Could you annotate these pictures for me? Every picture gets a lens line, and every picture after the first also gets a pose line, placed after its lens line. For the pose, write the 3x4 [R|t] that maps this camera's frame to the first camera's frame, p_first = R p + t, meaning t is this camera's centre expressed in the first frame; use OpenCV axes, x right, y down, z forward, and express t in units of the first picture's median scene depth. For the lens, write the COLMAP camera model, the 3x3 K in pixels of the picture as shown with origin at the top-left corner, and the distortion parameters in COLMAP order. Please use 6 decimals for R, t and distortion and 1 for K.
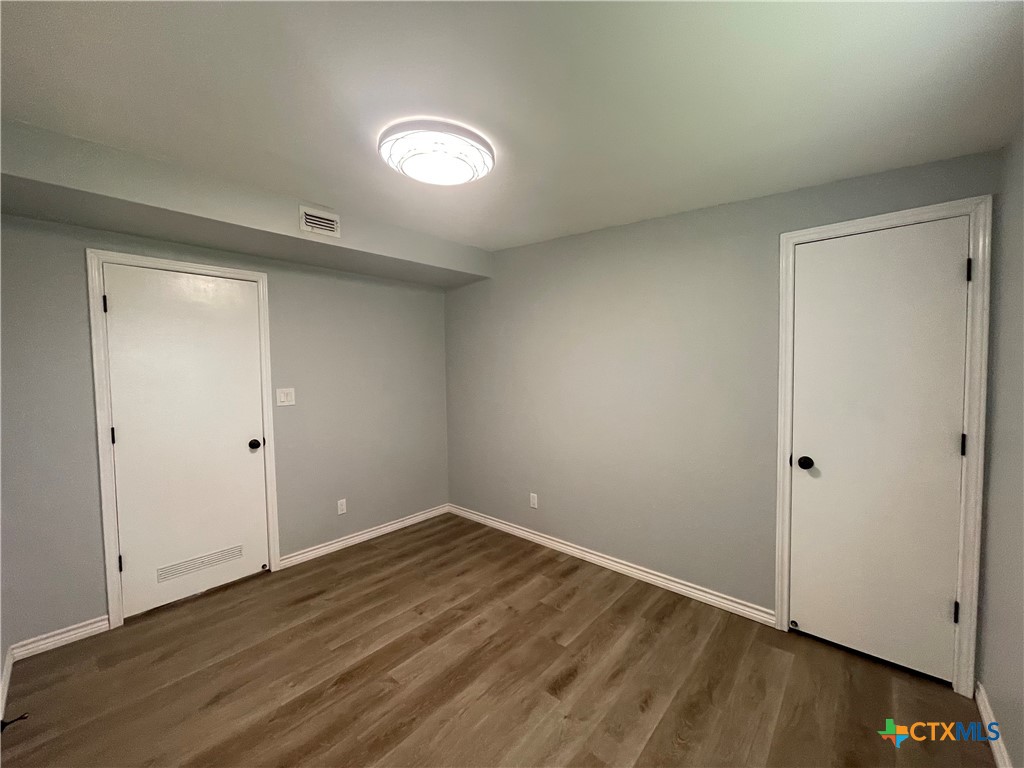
lens RADIAL K [[416.2, 0, 511.7], [0, 416.2, 387.2], [0, 0, 1]] dist [-0.000780, 0.000123]
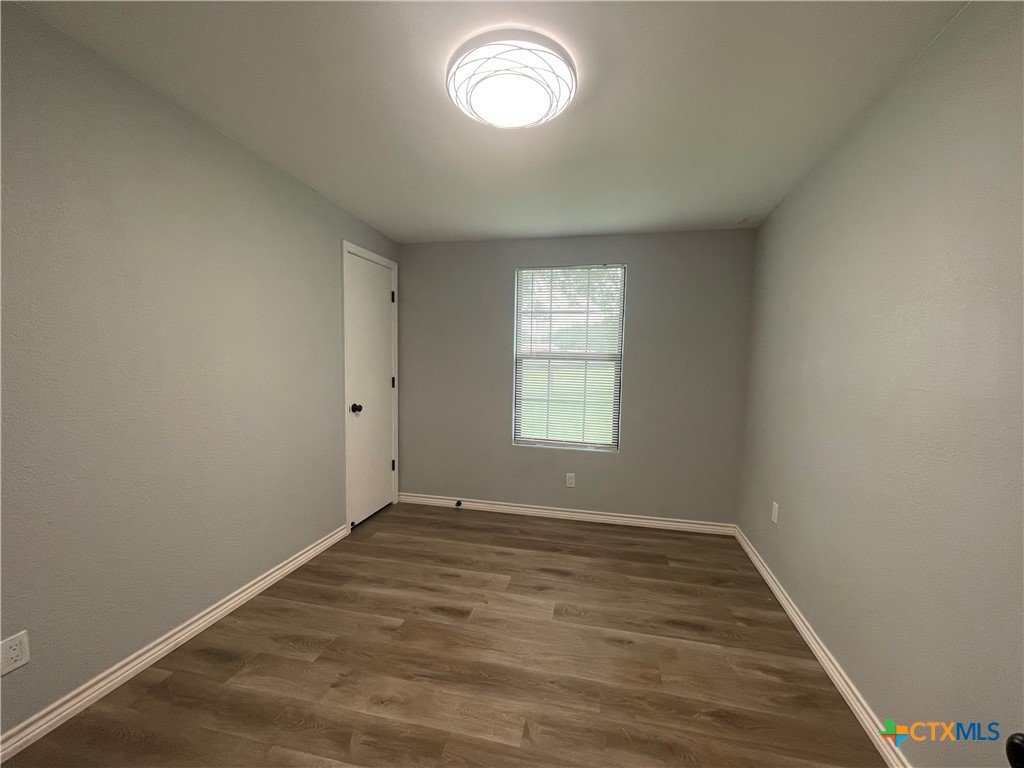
lens RADIAL K [[416.2, 0, 511.7], [0, 416.2, 387.2], [0, 0, 1]] dist [-0.000780, 0.000123]
pose [[-0.478838, -0.065032, 0.875491, -0.839888], [0.024694, 0.995860, 0.087480, -0.002995], [-0.877556, 0.063508, -0.475250, 1.245264]]
